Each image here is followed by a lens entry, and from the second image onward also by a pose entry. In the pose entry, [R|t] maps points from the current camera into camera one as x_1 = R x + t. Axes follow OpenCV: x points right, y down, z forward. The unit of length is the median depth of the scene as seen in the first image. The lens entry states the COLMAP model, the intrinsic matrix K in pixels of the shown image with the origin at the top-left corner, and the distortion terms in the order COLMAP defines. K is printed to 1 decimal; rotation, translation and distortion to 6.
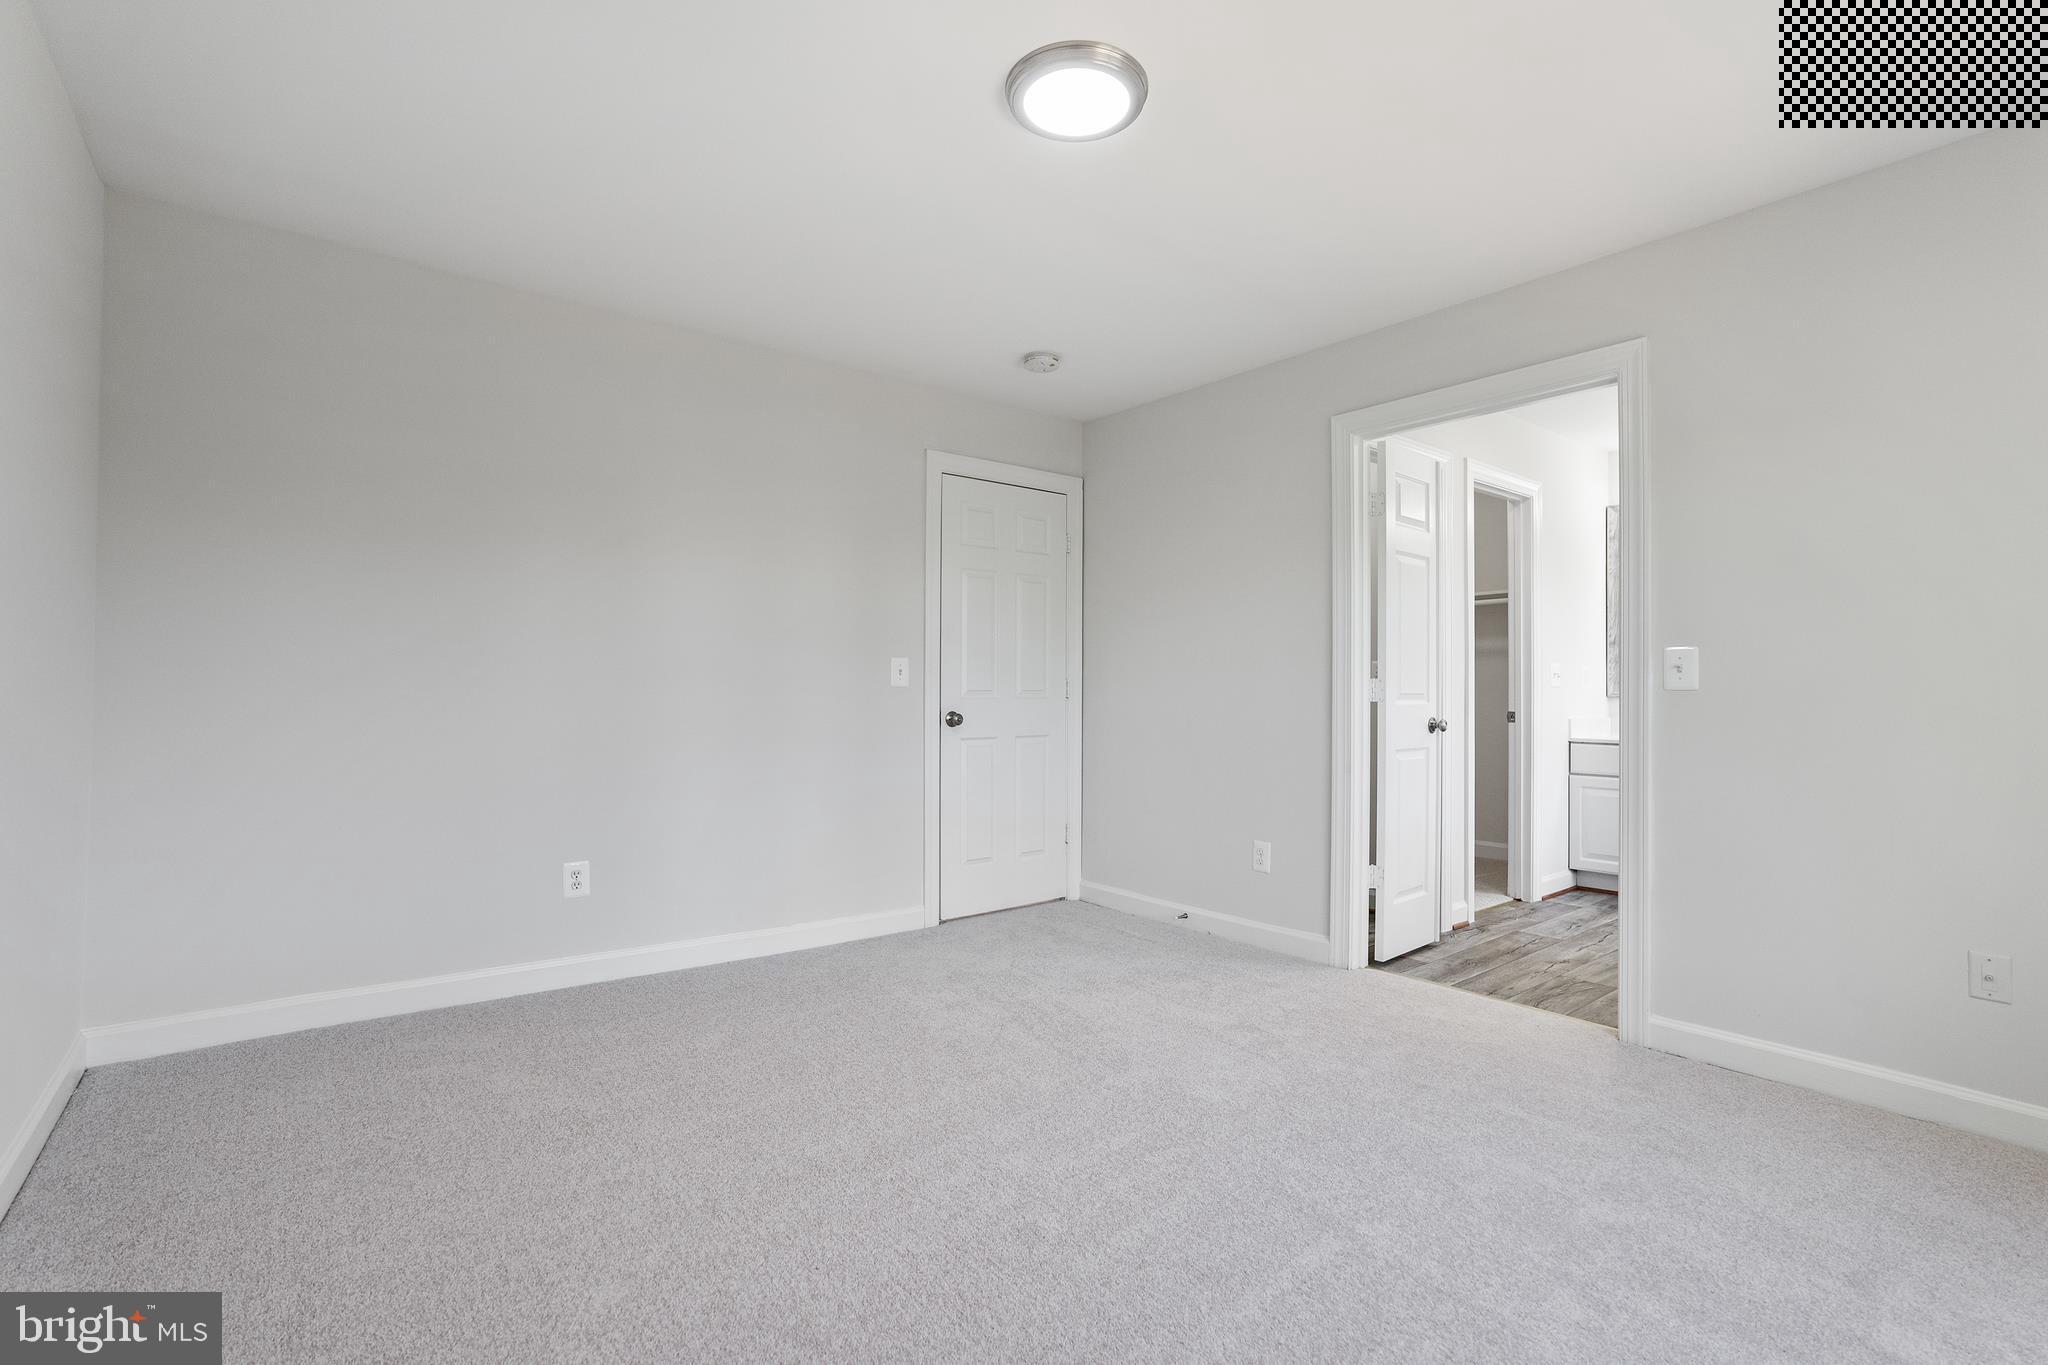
lens RADIAL K [[993.8, 0, 1021.3], [0, 993.8, 684.1], [0, 0, 1]] dist [-0.002356, 0.001235]
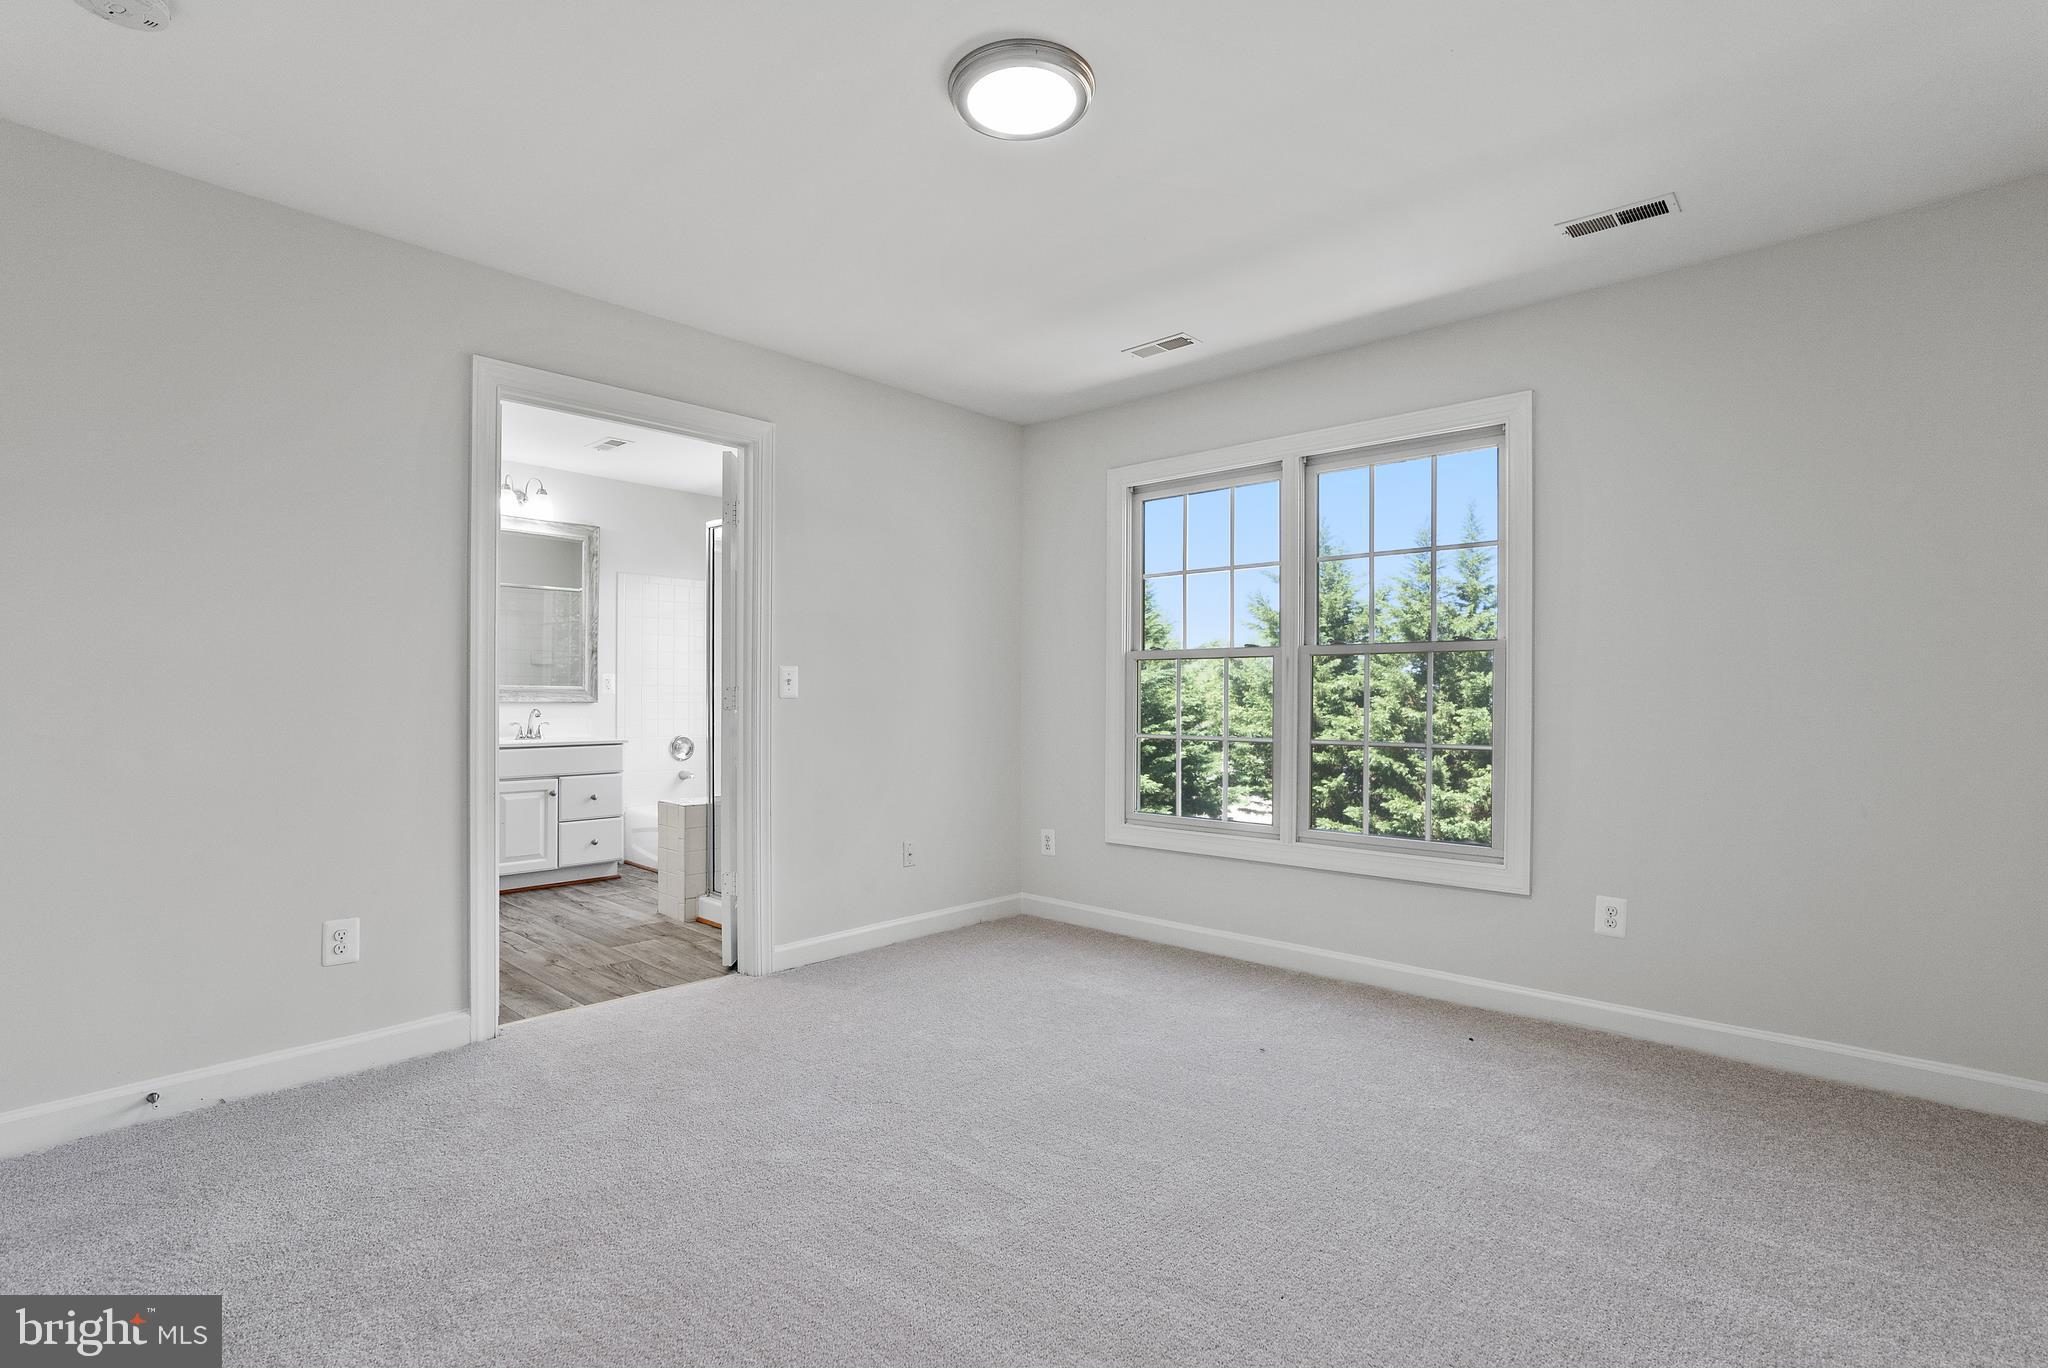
lens RADIAL K [[993.8, 0, 1021.3], [0, 993.8, 685.6], [0, 0, 1]] dist [-0.002356, 0.001235]
pose [[-0.178860, 0.006497, 0.983853, -0.595866], [-0.013266, 0.999871, -0.009015, -0.002331], [-0.983785, -0.014664, -0.178751, 0.769983]]
